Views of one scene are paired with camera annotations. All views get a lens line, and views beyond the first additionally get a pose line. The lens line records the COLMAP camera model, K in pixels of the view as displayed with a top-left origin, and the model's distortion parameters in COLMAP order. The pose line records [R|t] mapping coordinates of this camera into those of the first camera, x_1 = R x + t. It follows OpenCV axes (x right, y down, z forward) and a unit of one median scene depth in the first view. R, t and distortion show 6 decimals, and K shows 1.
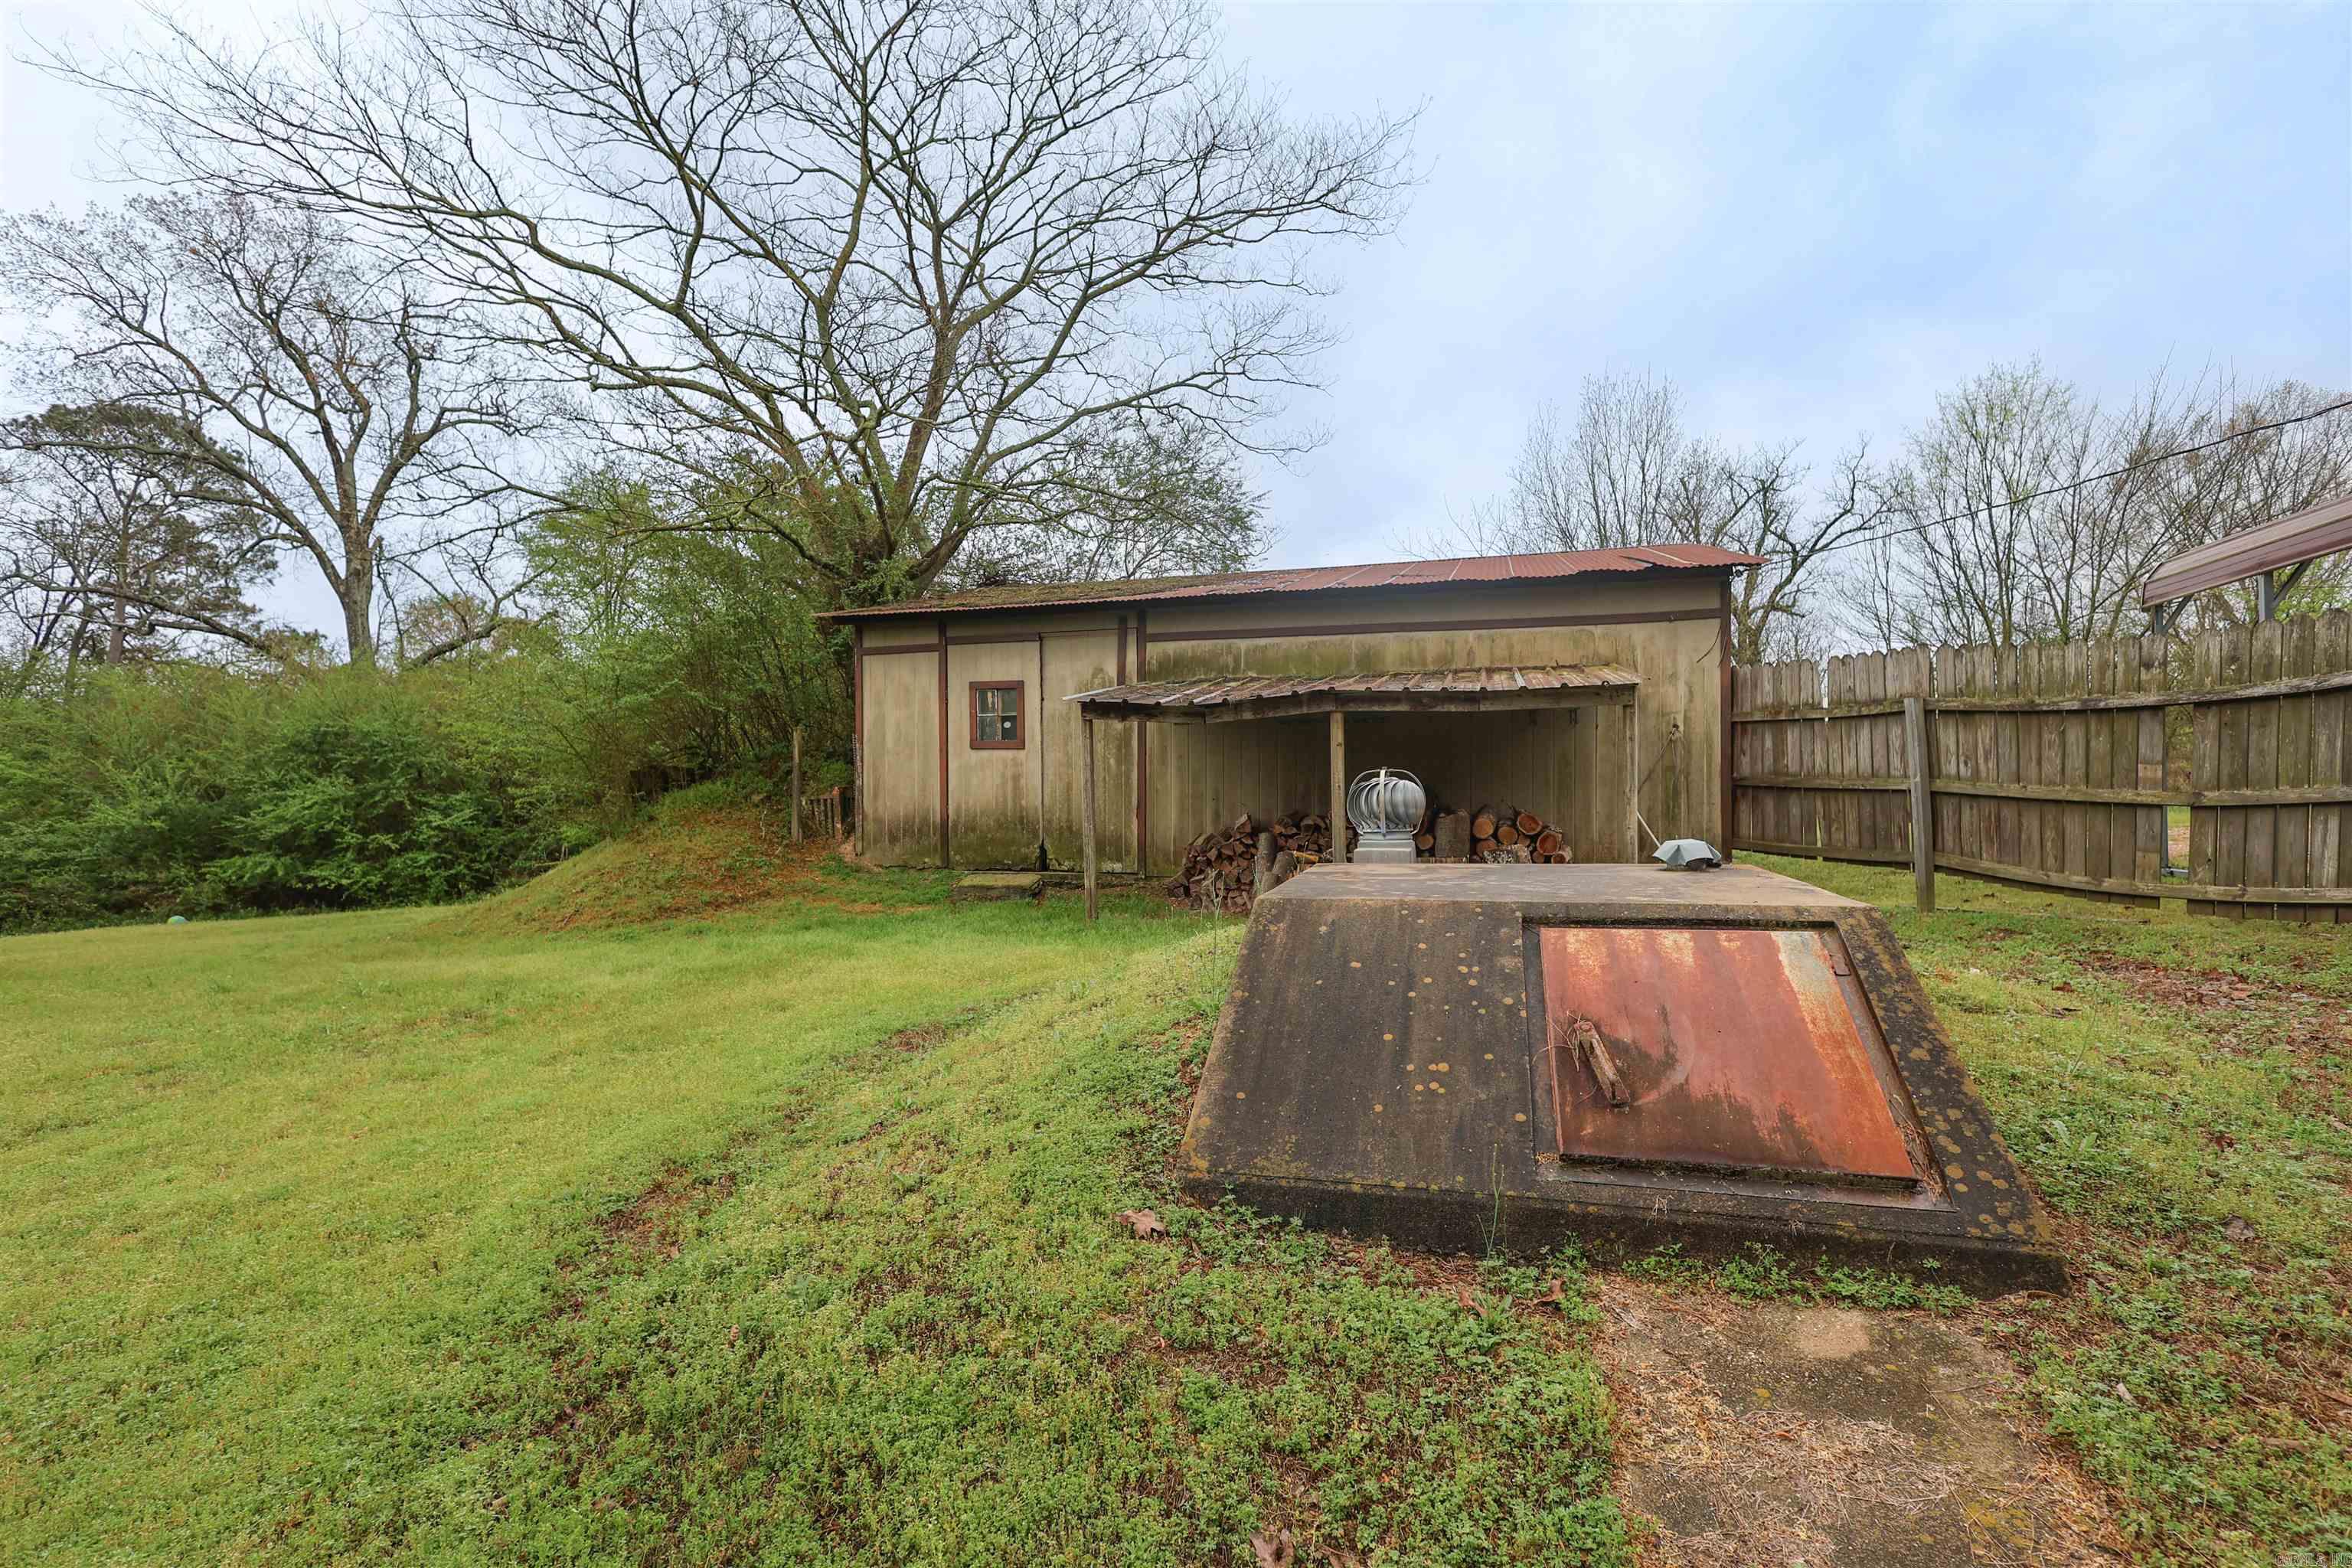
lens RADIAL K [[1092.4, 0, 1173.2], [0, 1092.4, 784.9], [0, 0, 1]] dist [-0.000752, -0.000174]
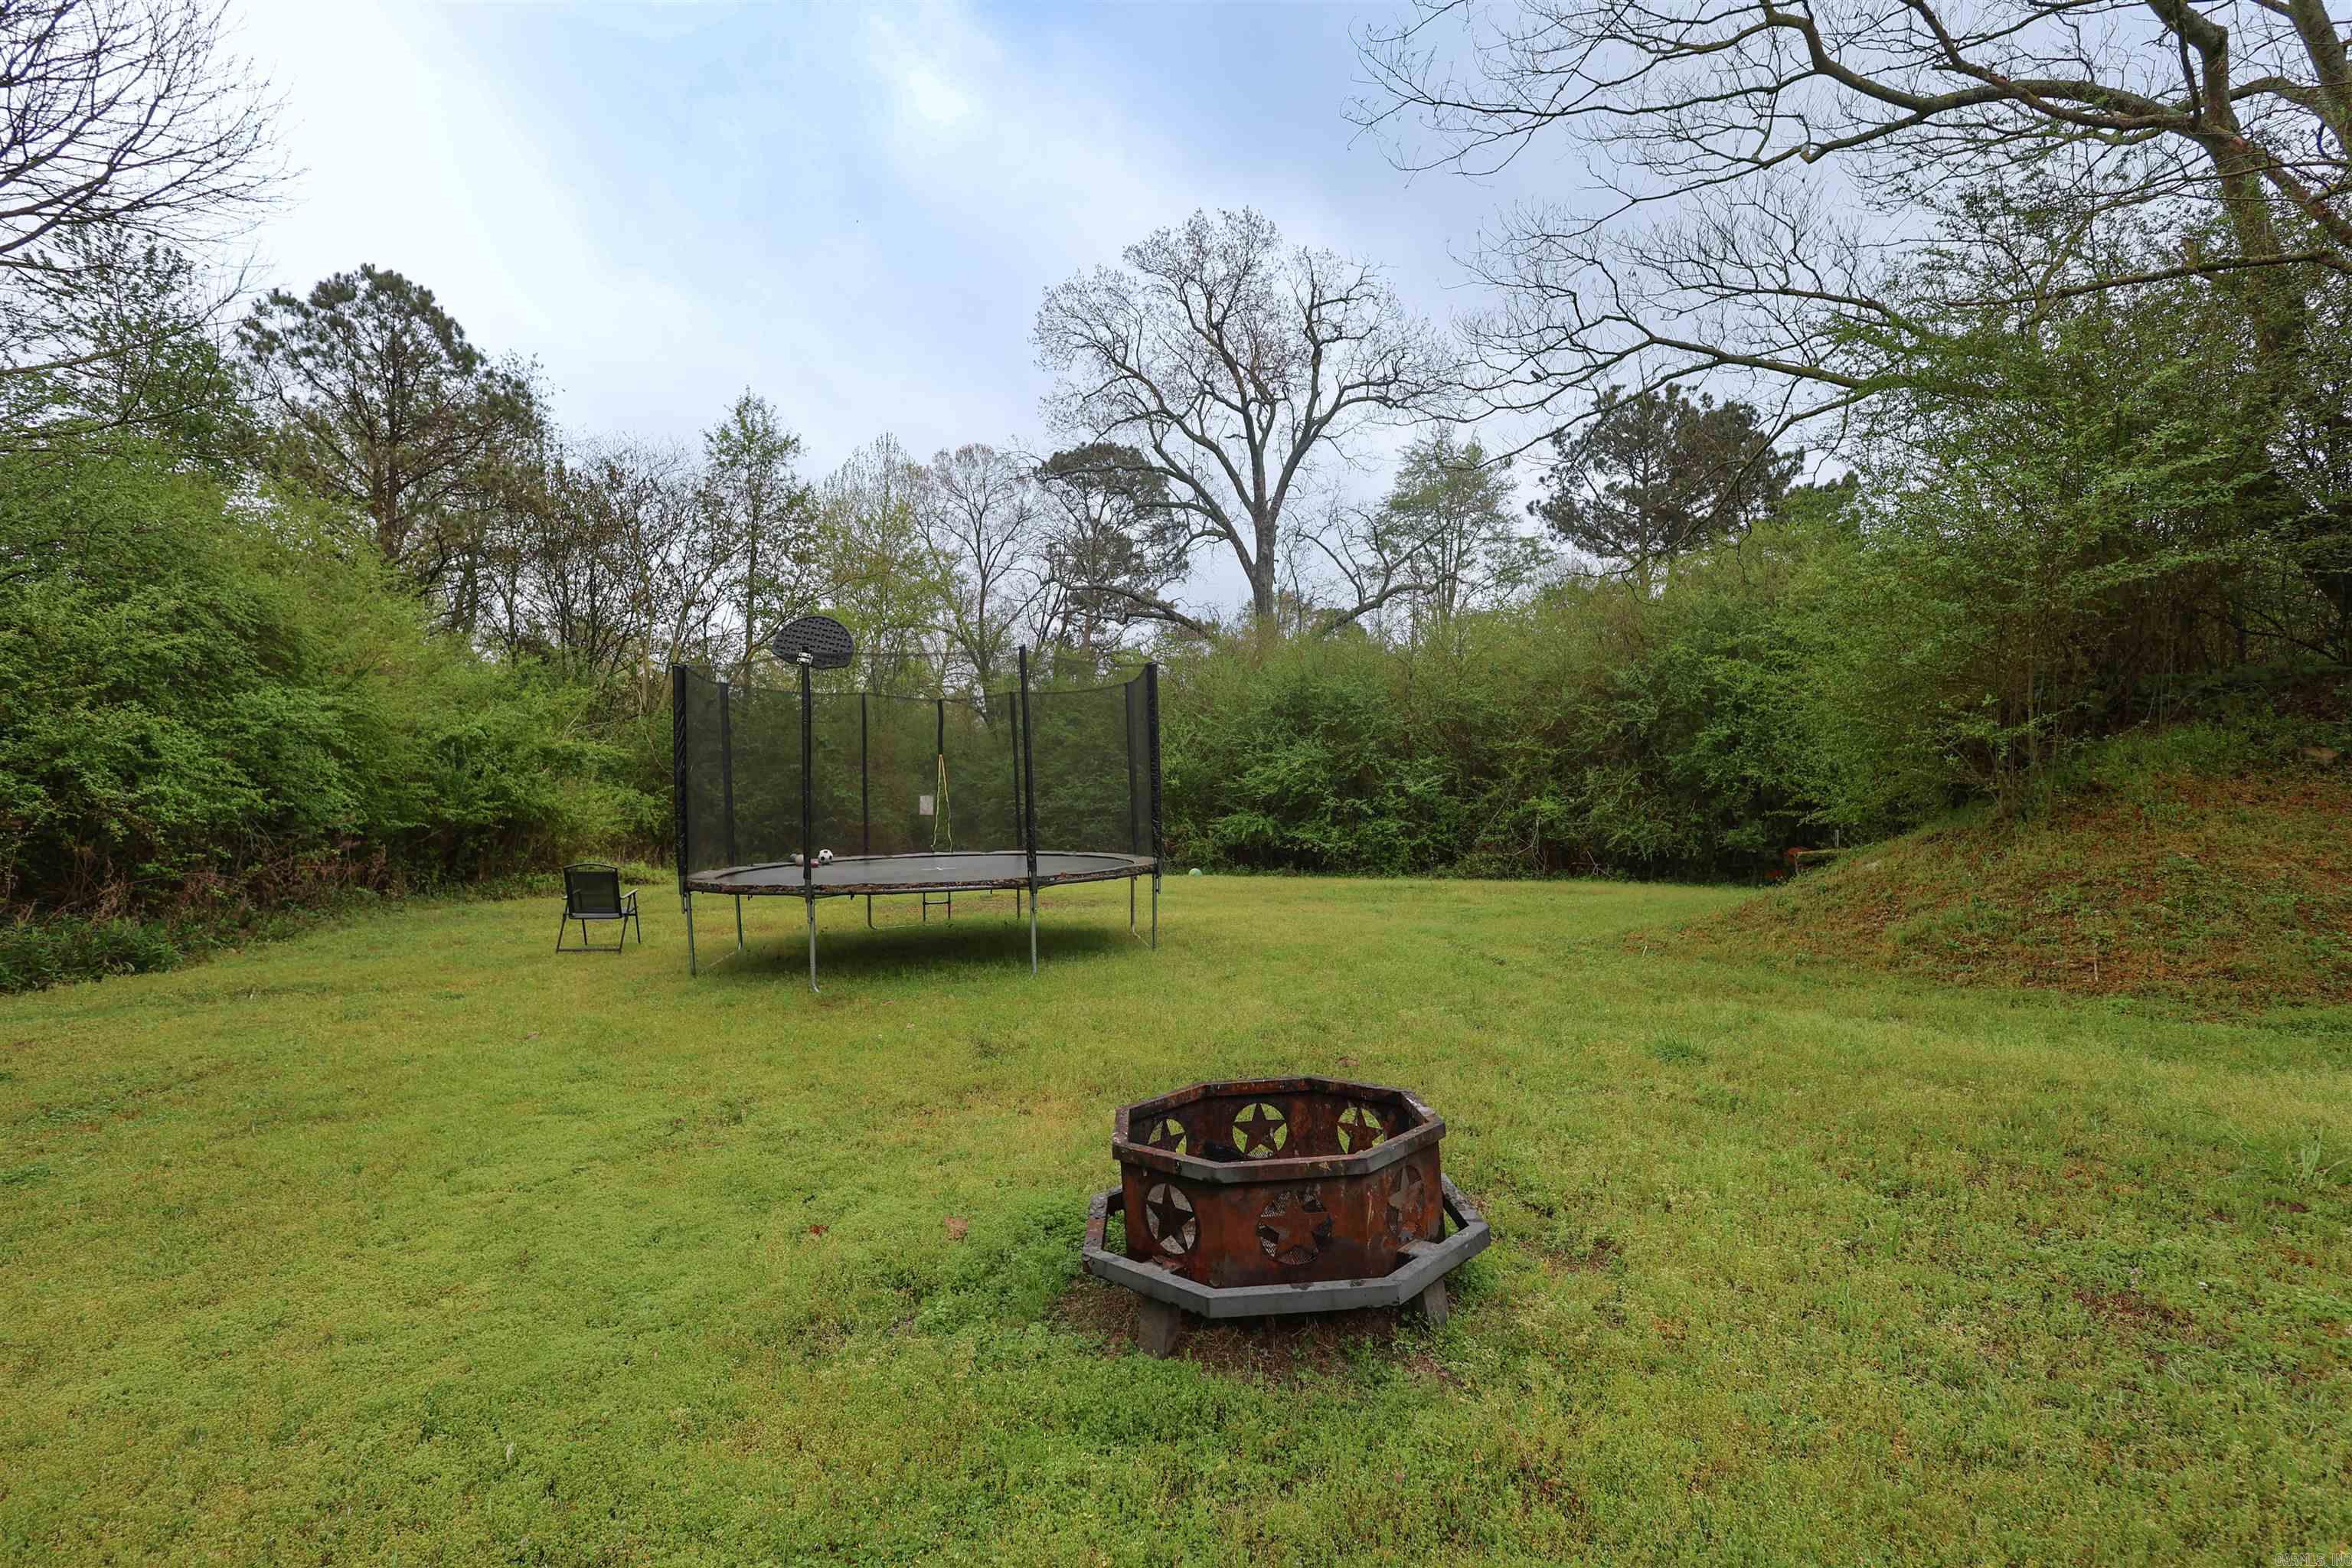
lens RADIAL K [[1092.4, 0, 1169.4], [0, 1092.4, 775.8], [0, 0, 1]] dist [-0.000752, -0.000174]
pose [[0.793252, 0.024637, -0.608395, -0.260359], [-0.018289, 0.999694, 0.016636, 0.011516], [0.608619, -0.002070, 0.793460, 0.130629]]
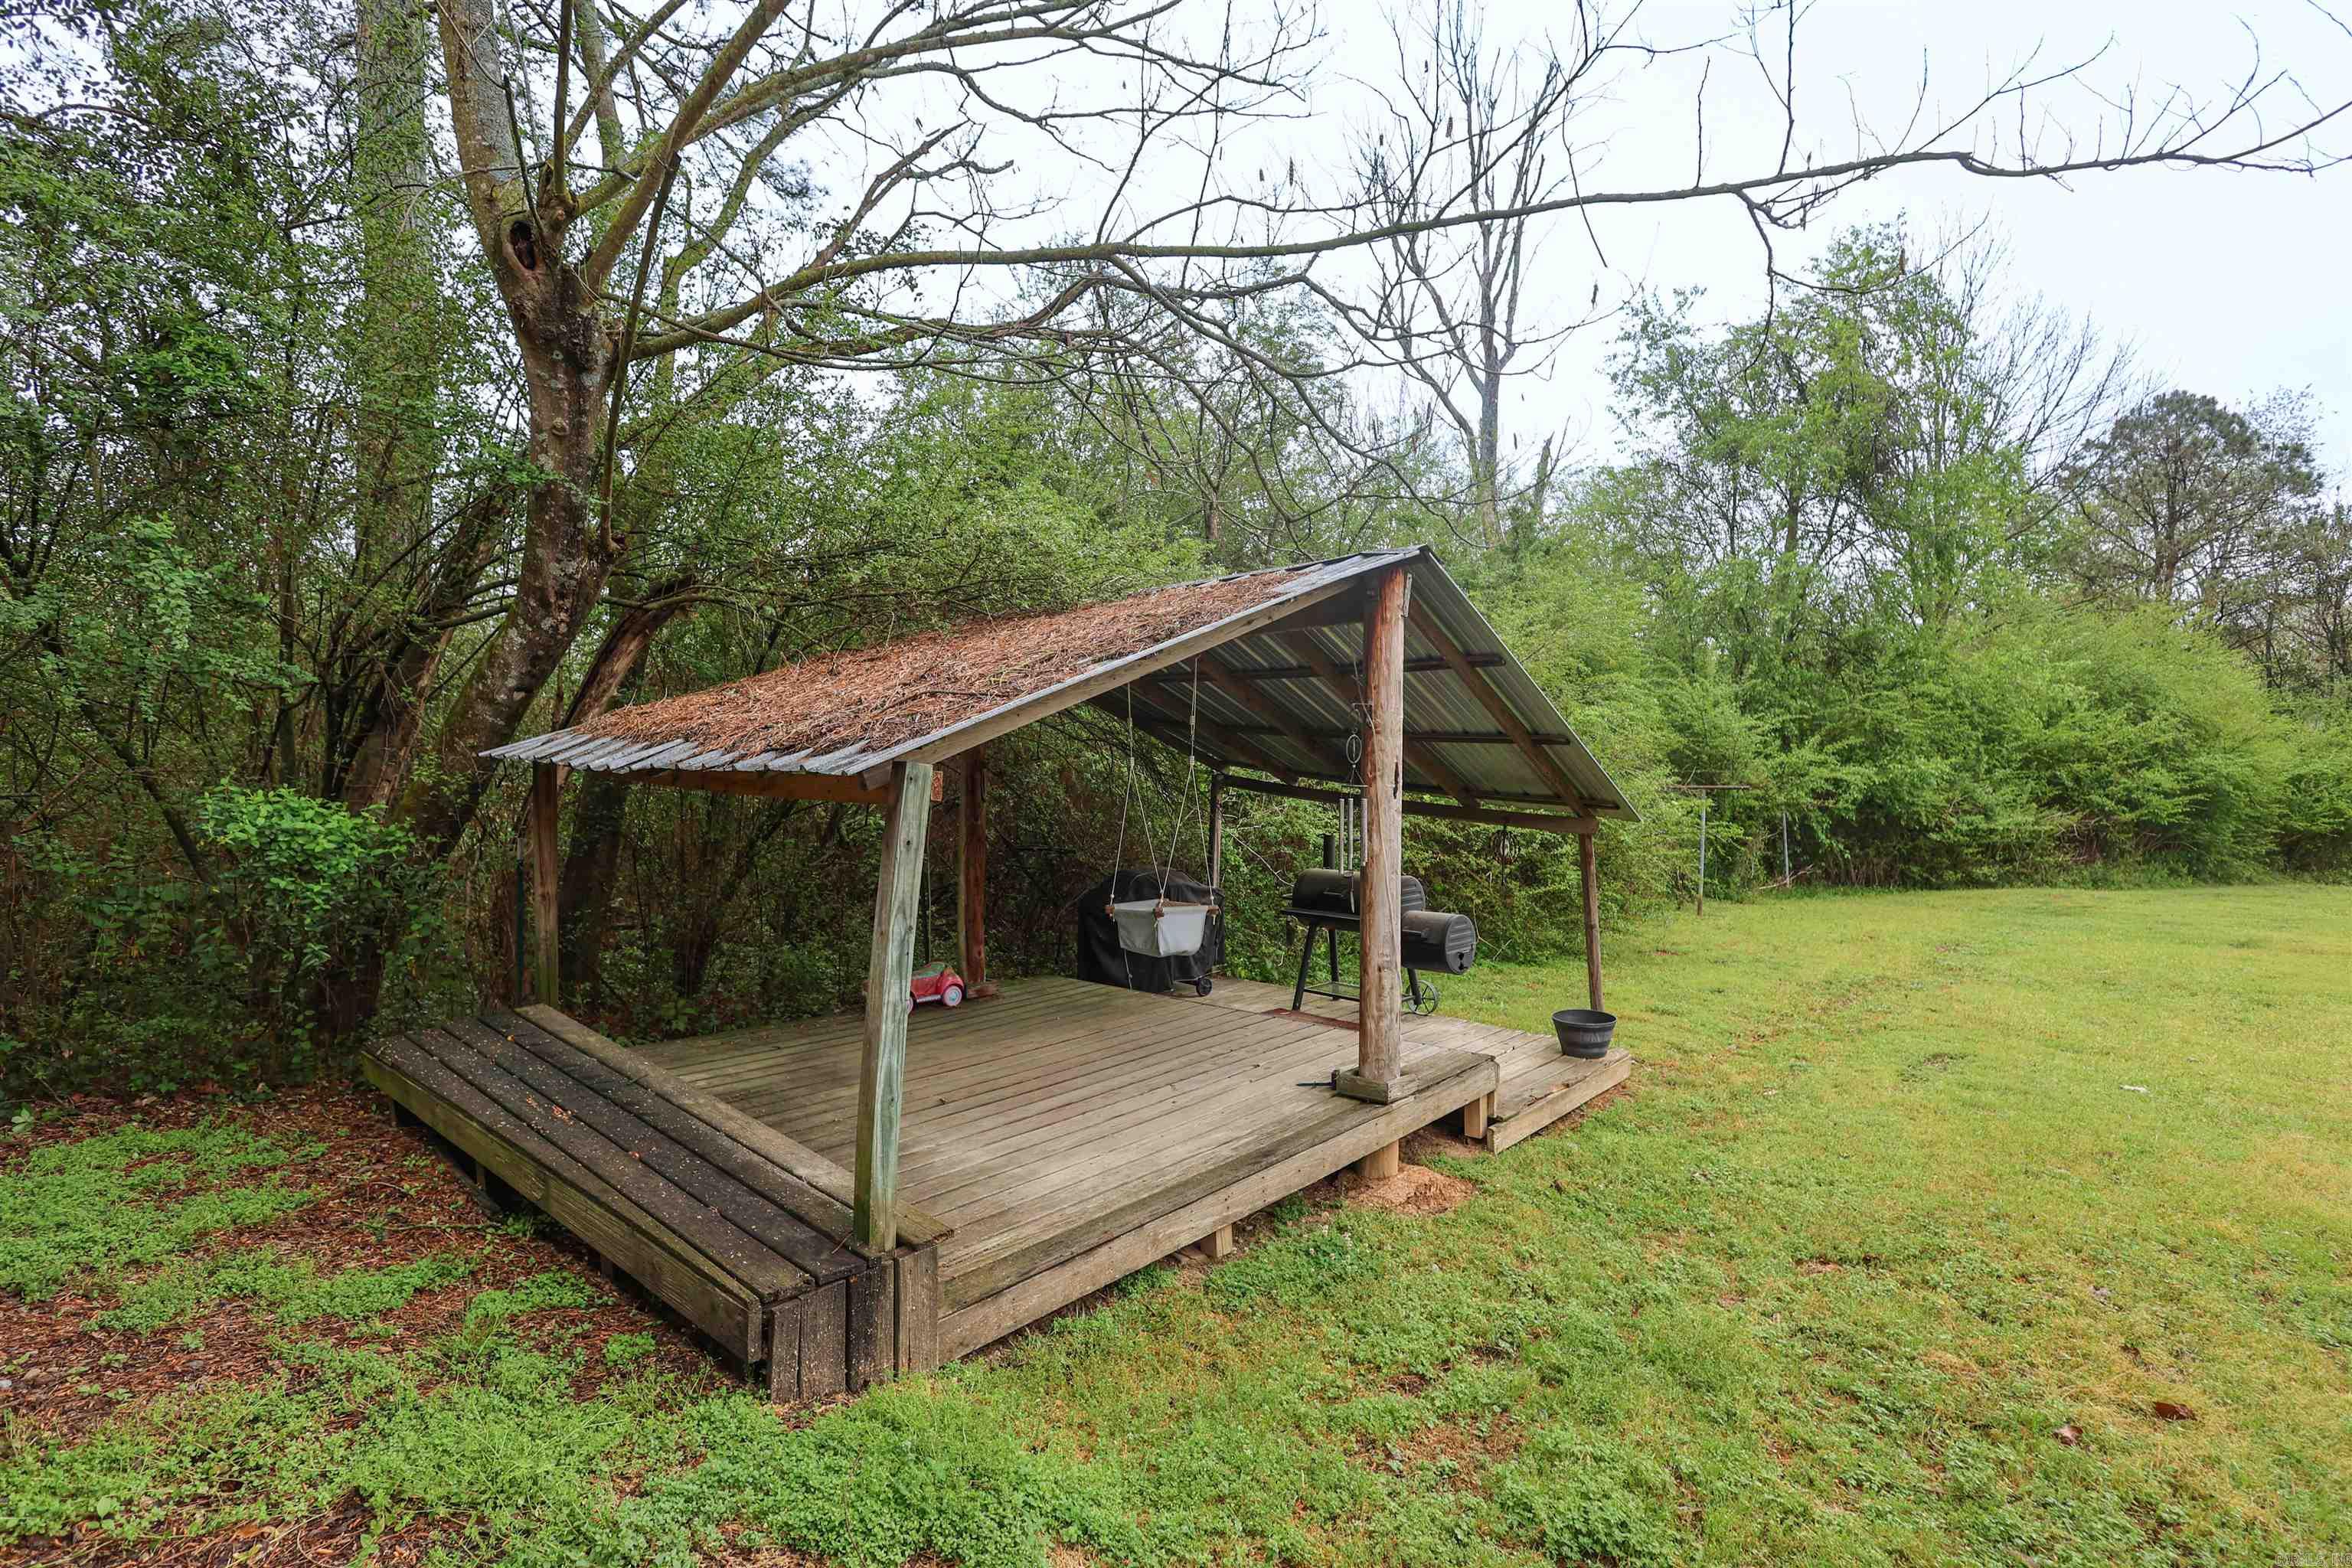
lens RADIAL K [[1092.4, 0, 1167.4], [0, 1092.4, 793.4], [0, 0, 1]] dist [-0.000752, -0.000174]
pose [[-0.353726, 0.049657, -0.934030, 0.270959], [-0.002231, 0.998542, 0.053932, -0.025548], [0.935346, 0.021161, -0.353100, -0.207066]]
